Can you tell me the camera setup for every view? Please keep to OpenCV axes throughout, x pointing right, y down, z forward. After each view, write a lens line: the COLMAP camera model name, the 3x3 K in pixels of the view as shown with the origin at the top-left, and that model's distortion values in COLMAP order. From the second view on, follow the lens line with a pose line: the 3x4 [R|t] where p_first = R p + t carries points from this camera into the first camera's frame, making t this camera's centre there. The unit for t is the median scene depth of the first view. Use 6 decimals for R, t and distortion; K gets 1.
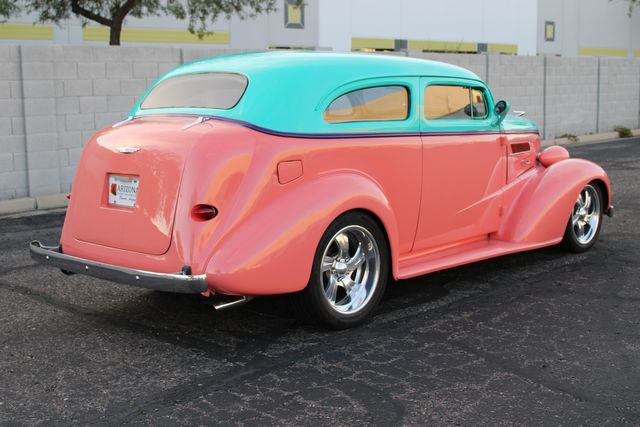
lens RADIAL K [[974.2, 0, 320.0], [0, 974.2, 213.5], [0, 0, 1]] dist [-0.101484, -0.026507]
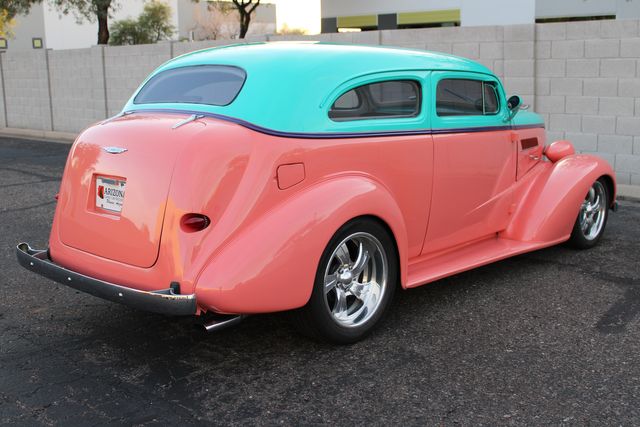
lens RADIAL K [[792.2, 0, 320.0], [0, 792.2, 213.5], [0, 0, 1]] dist [-0.054420, -0.023104]
pose [[0.999898, 0.008178, -0.011678, 0.004973], [-0.007646, 0.998962, 0.044904, -0.037783], [0.012033, -0.044811, 0.998923, 0.237562]]
